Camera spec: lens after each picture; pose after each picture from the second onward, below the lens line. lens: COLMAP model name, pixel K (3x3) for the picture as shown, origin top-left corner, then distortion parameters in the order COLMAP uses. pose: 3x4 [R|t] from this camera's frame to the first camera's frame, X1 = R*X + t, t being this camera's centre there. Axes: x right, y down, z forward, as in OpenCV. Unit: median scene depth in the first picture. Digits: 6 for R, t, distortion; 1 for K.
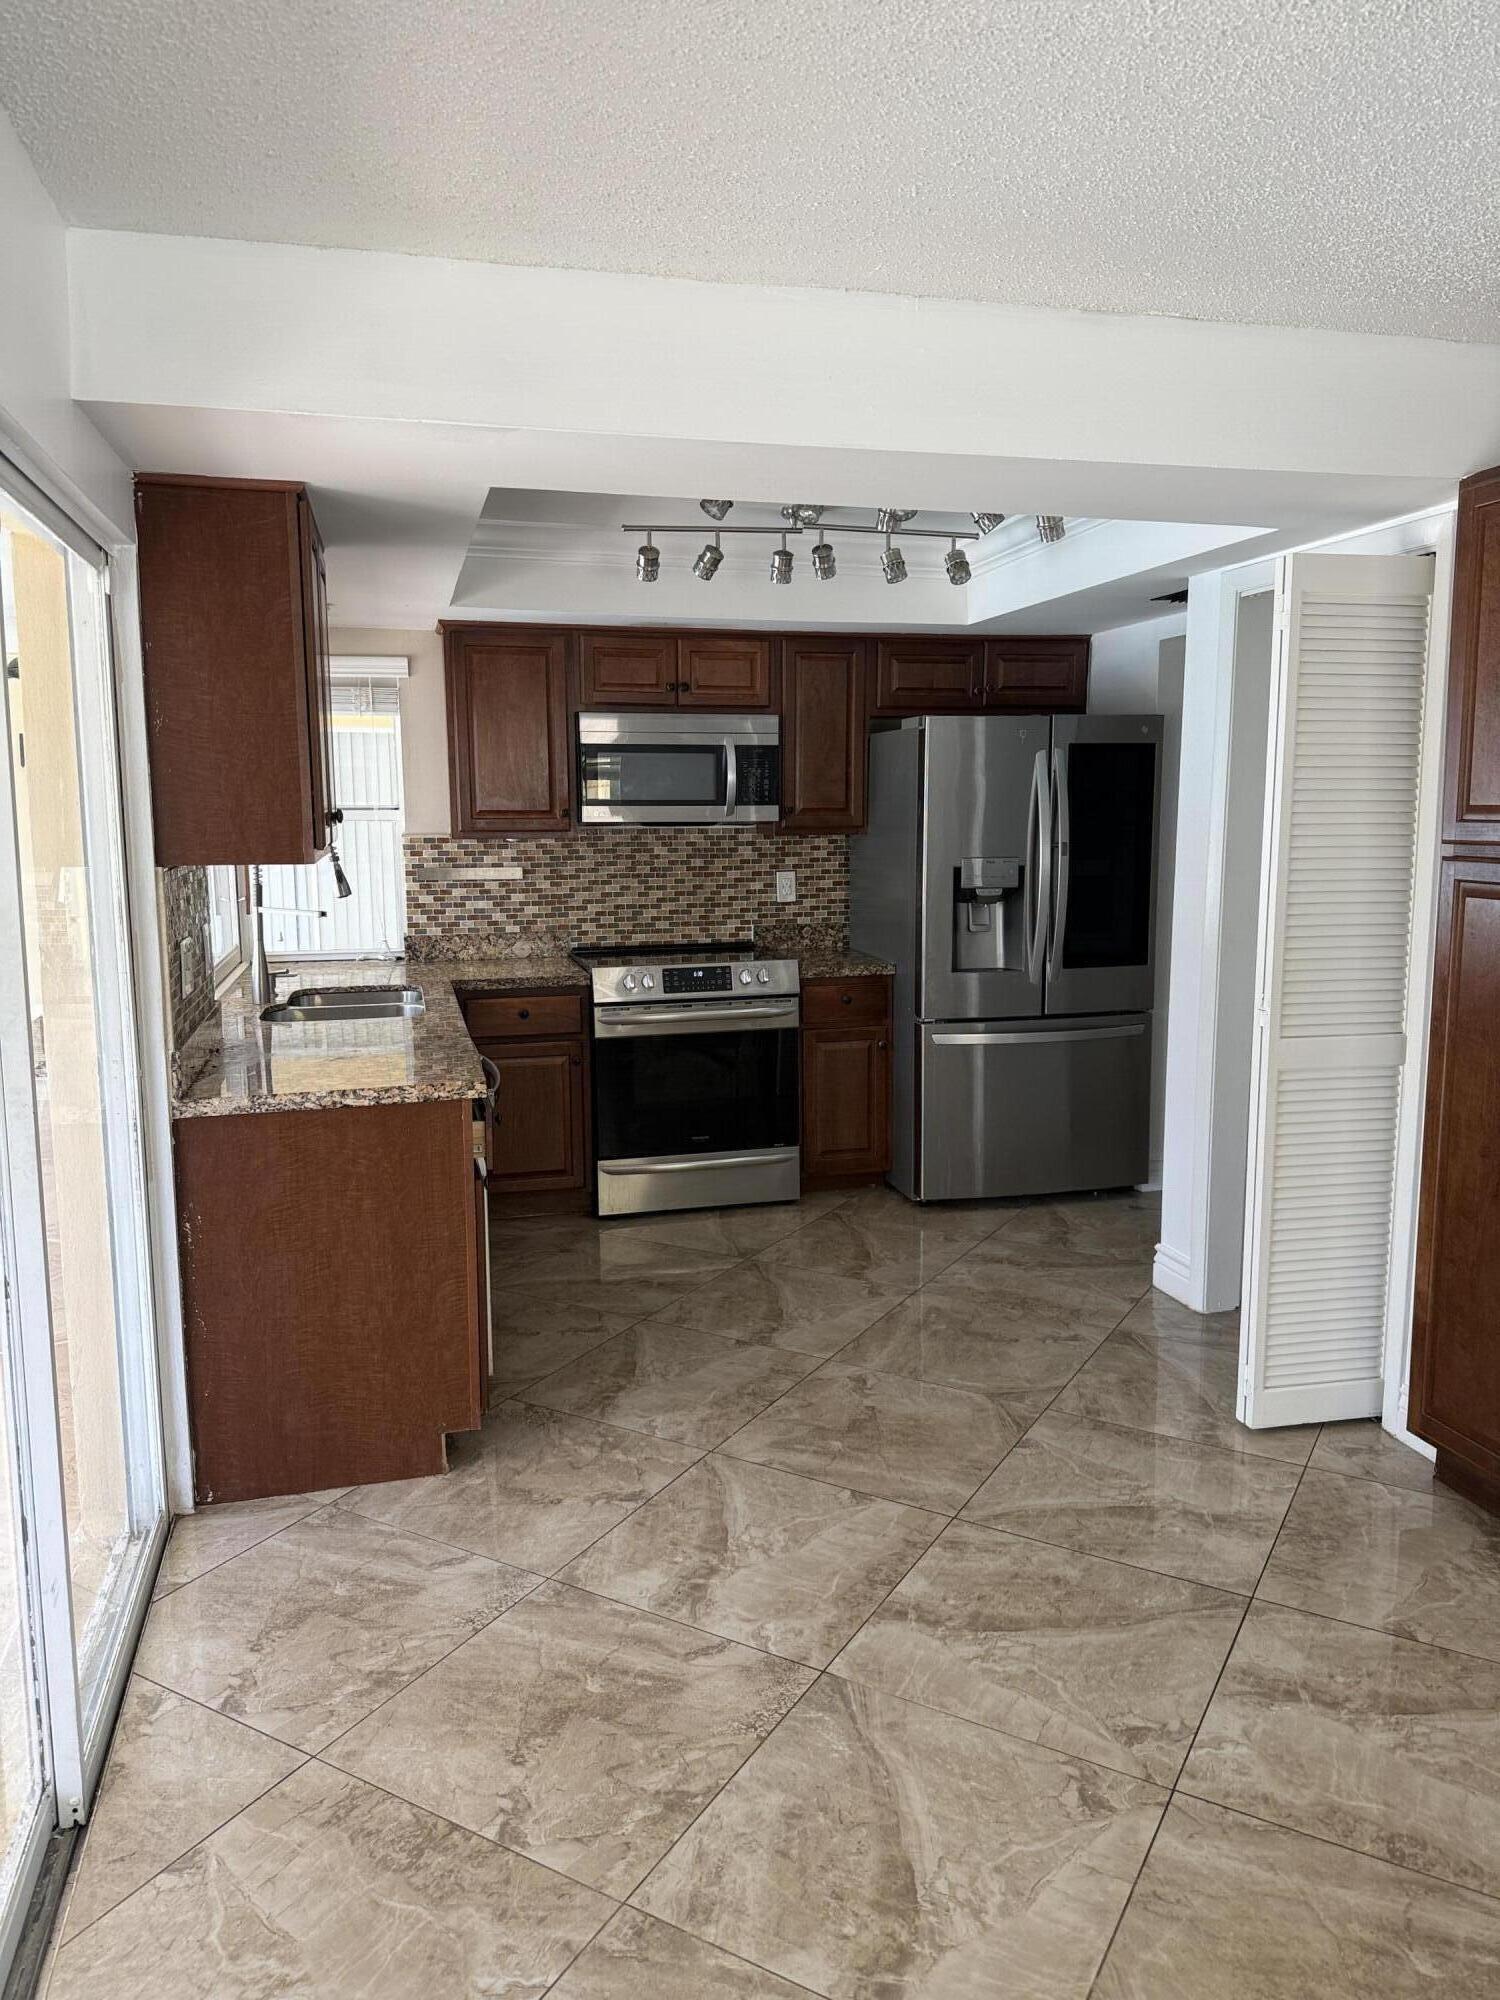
lens RADIAL K [[1409.7, 0, 748.8], [0, 1409.7, 993.4], [0, 0, 1]] dist [0.011982, -0.024303]
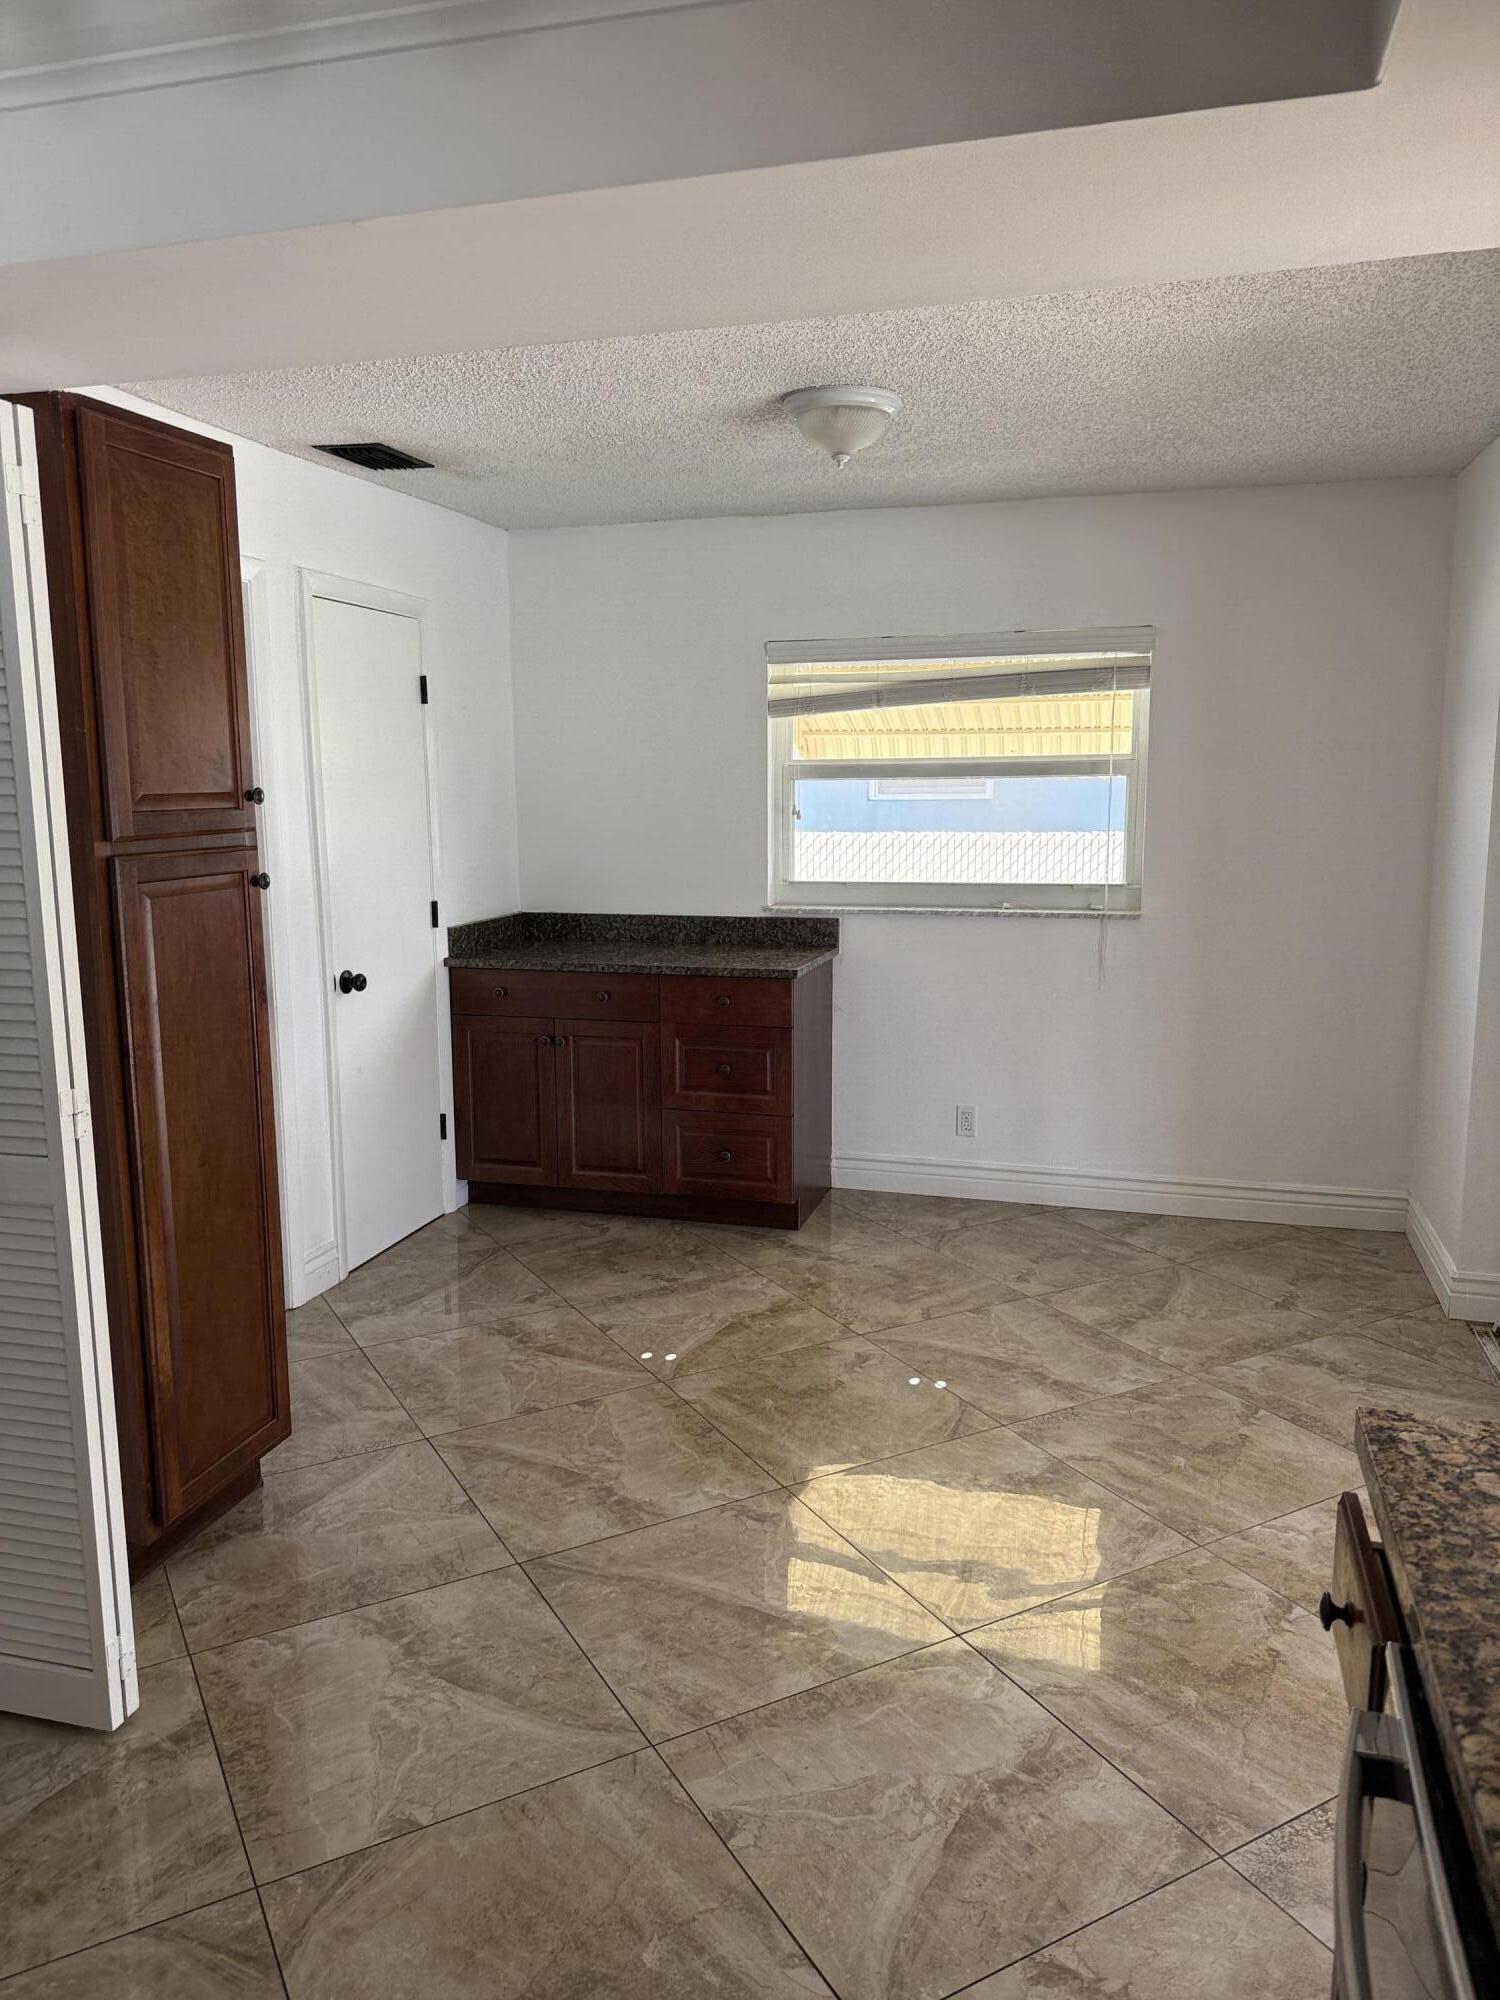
lens RADIAL K [[1409.7, 0, 748.8], [0, 1409.7, 993.4], [0, 0, 1]] dist [0.011982, -0.024303]
pose [[-0.860954, -0.069018, 0.503979, -0.291837], [0.080255, 0.959915, 0.268557, -0.244379], [-0.502312, 0.271662, -0.820904, 1.743133]]
